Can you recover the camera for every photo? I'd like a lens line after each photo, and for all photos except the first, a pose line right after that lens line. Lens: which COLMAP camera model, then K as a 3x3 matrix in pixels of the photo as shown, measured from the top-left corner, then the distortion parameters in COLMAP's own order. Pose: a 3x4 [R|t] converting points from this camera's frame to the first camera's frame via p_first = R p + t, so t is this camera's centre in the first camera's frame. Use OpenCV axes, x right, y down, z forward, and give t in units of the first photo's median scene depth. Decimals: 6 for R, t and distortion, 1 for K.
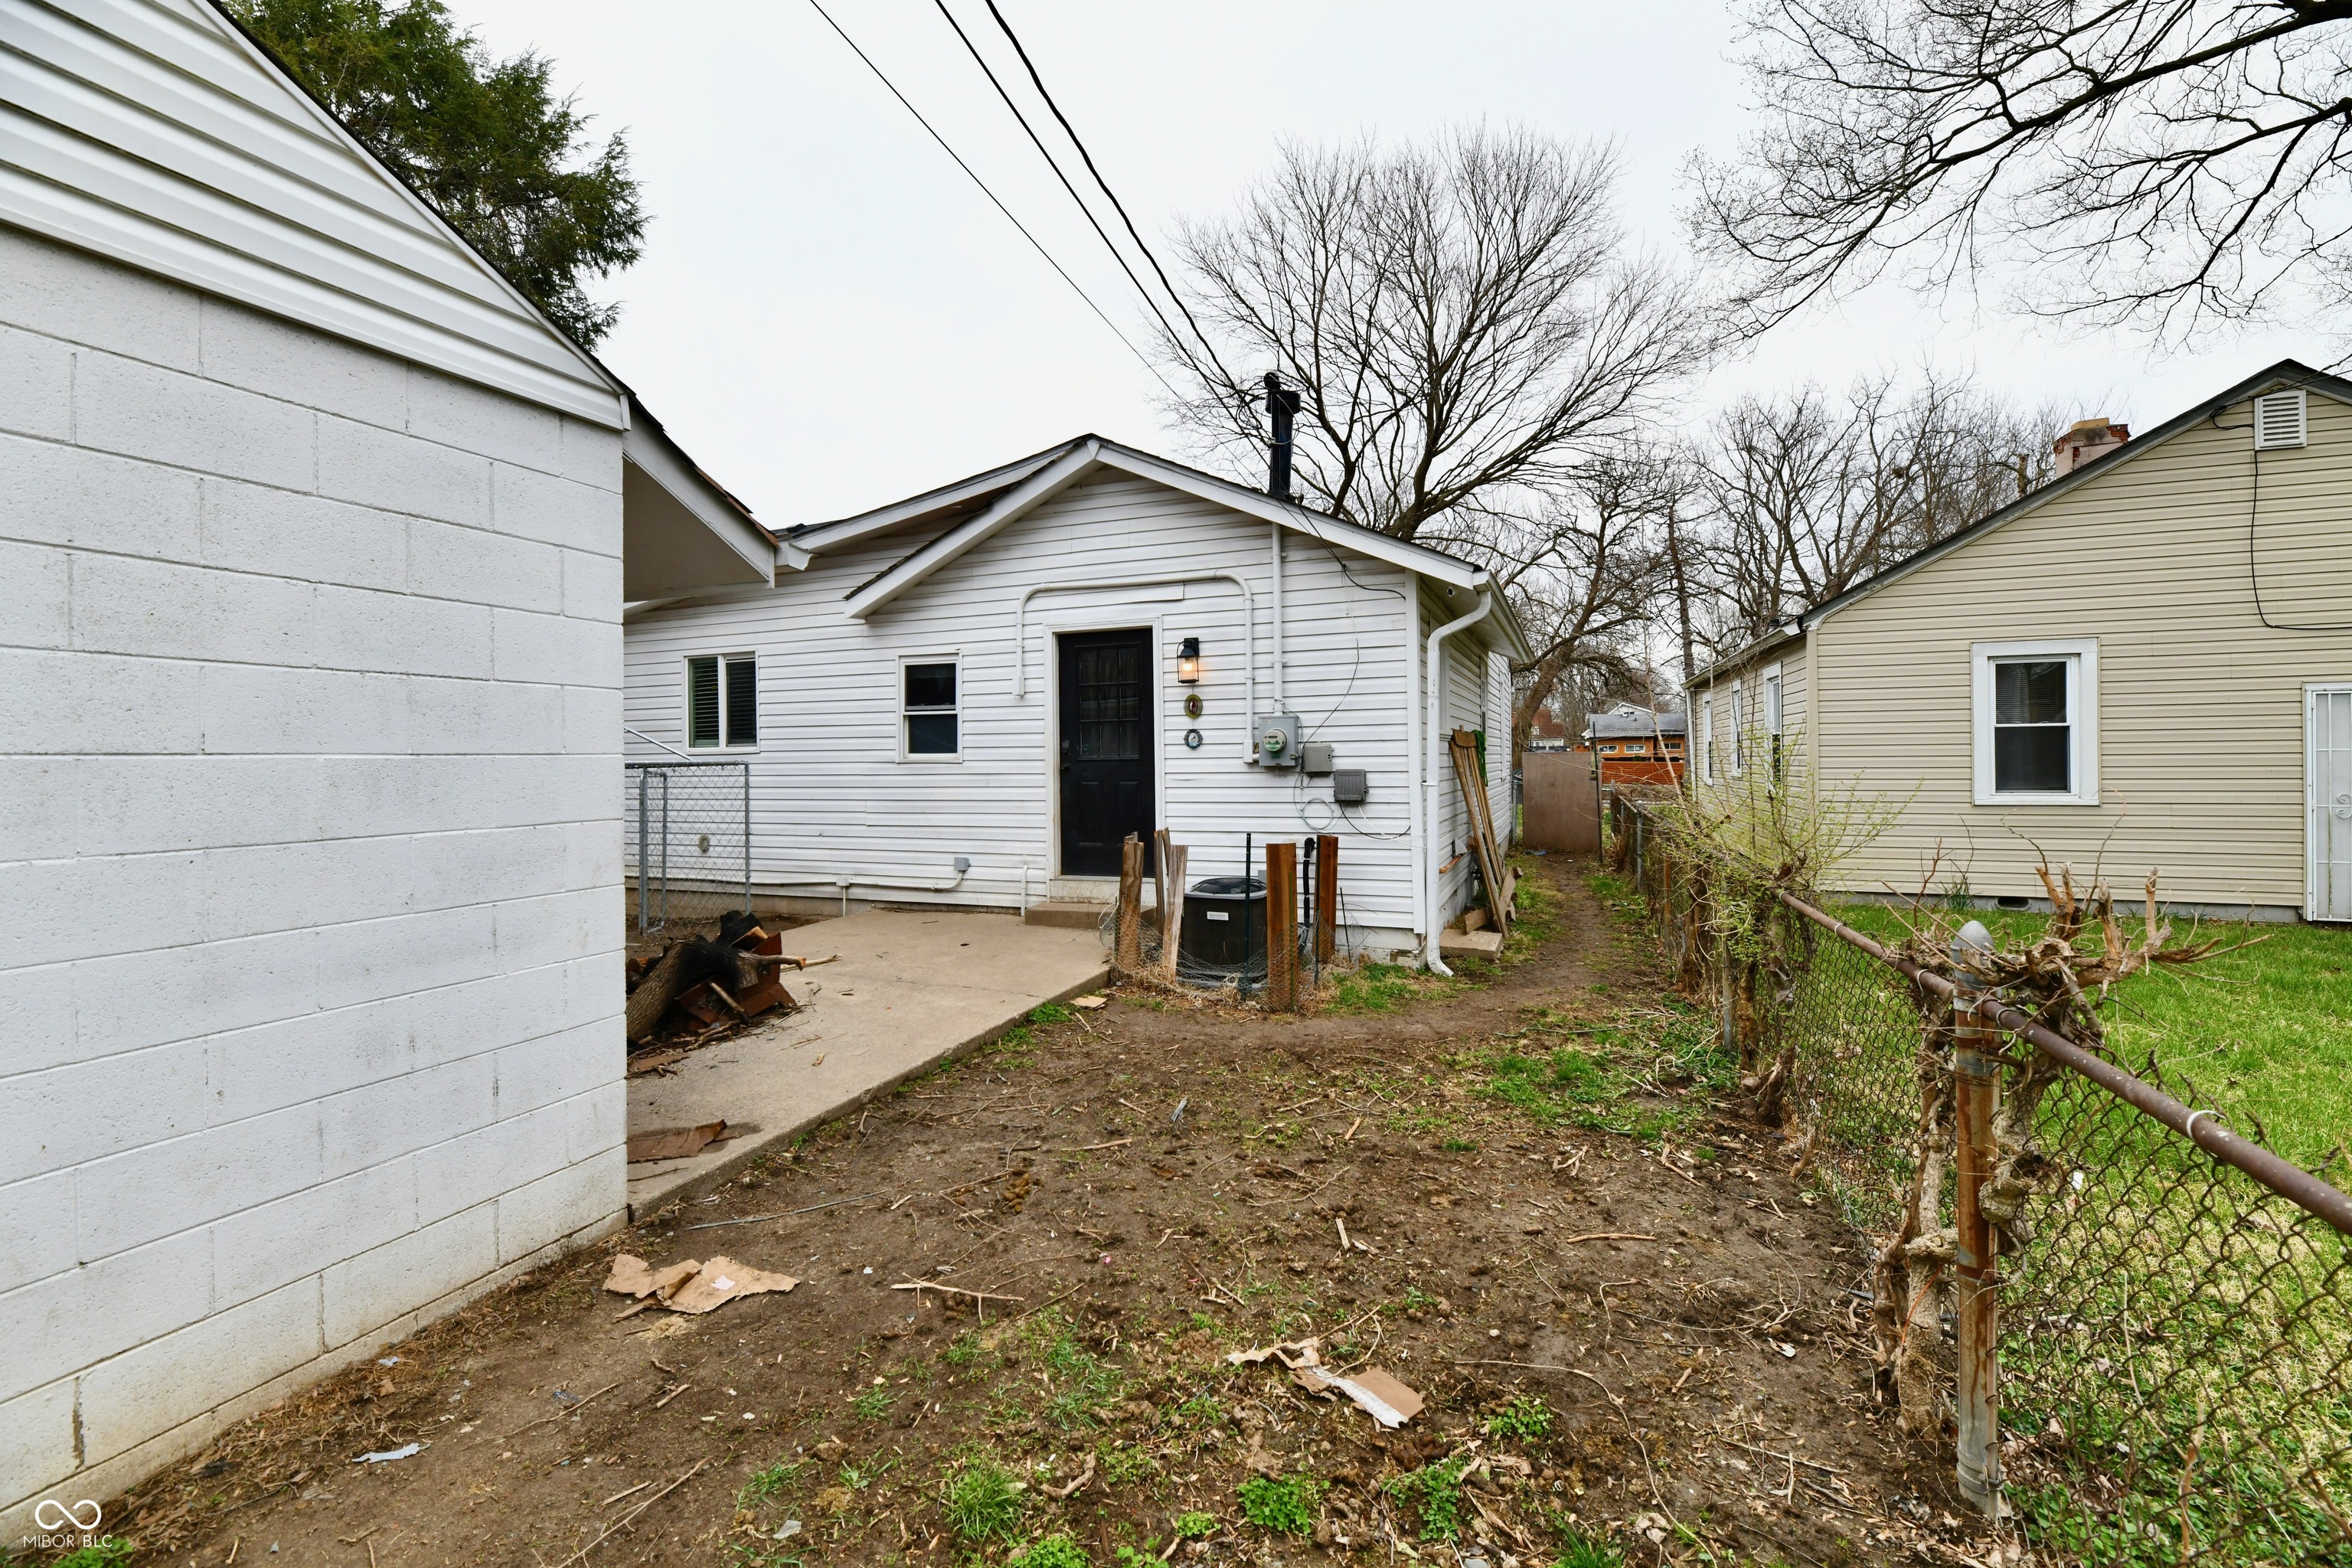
lens RADIAL K [[976.5, 0, 1268.7], [0, 976.5, 742.0], [0, 0, 1]] dist [0.001596, -0.004269]
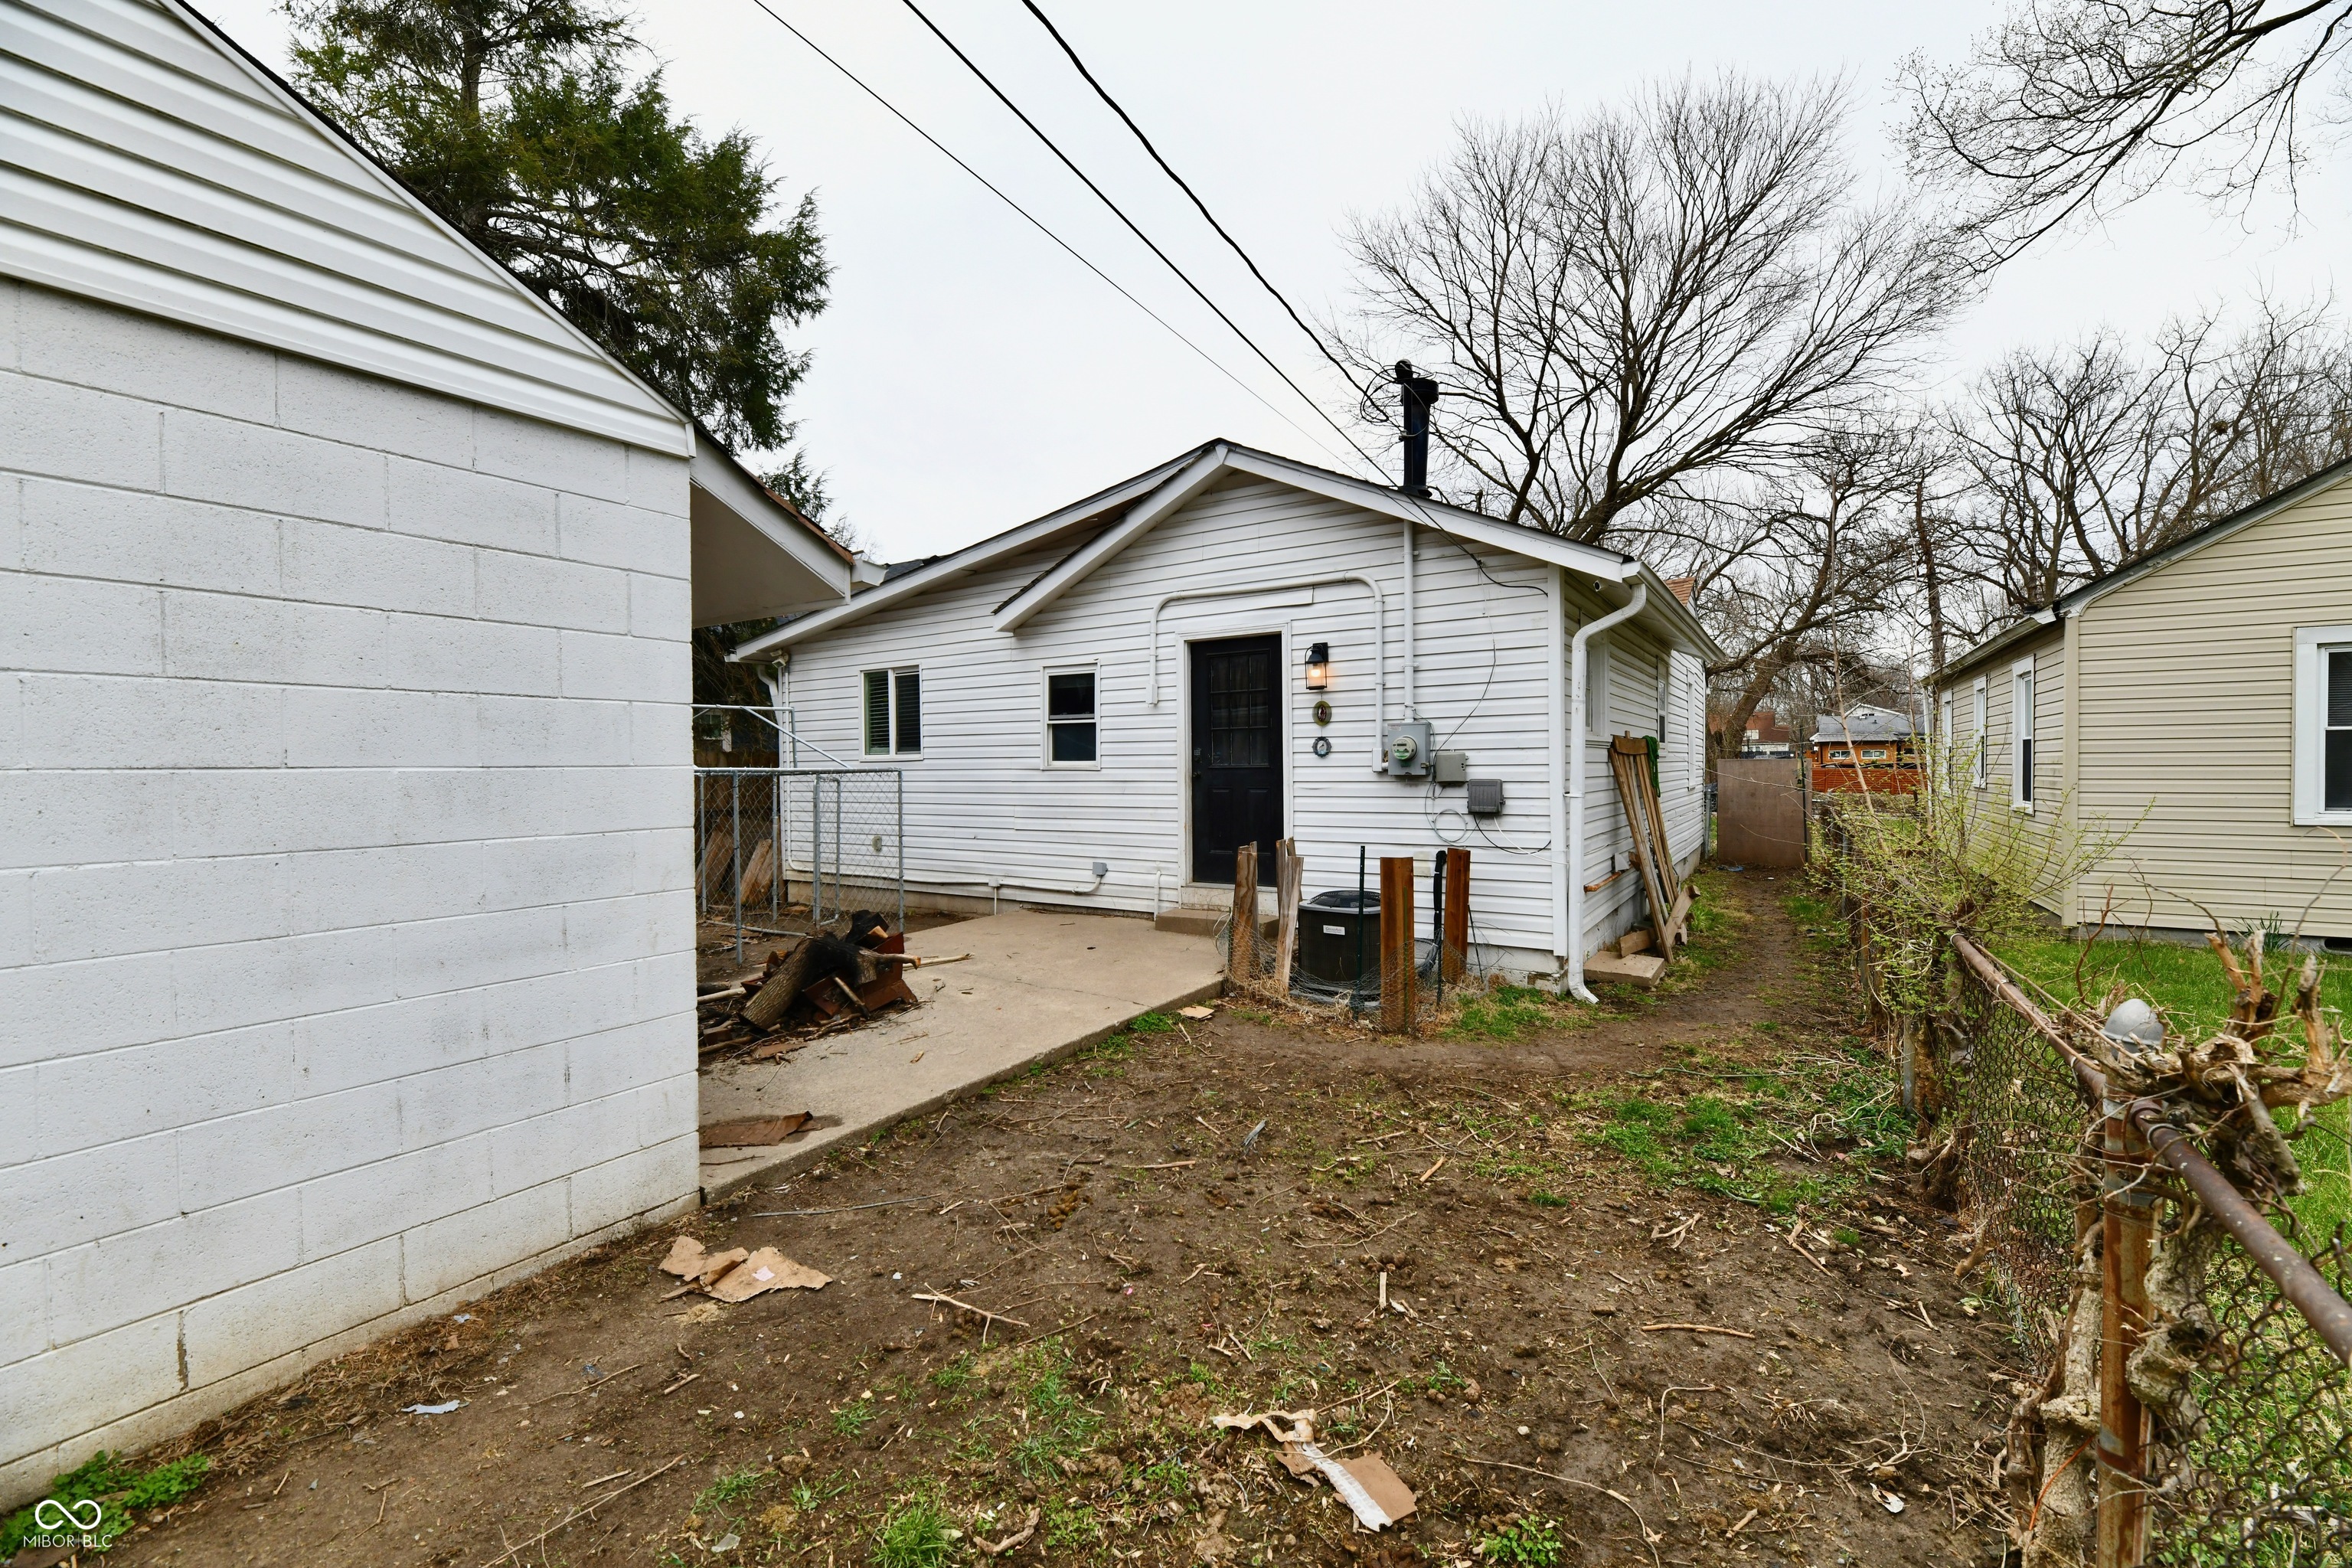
lens RADIAL K [[976.5, 0, 1261.7], [0, 976.5, 764.1], [0, 0, 1]] dist [0.001596, -0.004269]
pose [[0.978300, 0.002609, -0.207178, 0.089728], [0.000783, 0.999867, 0.016291, -0.003288], [0.207193, -0.016100, 0.978168, 0.052079]]
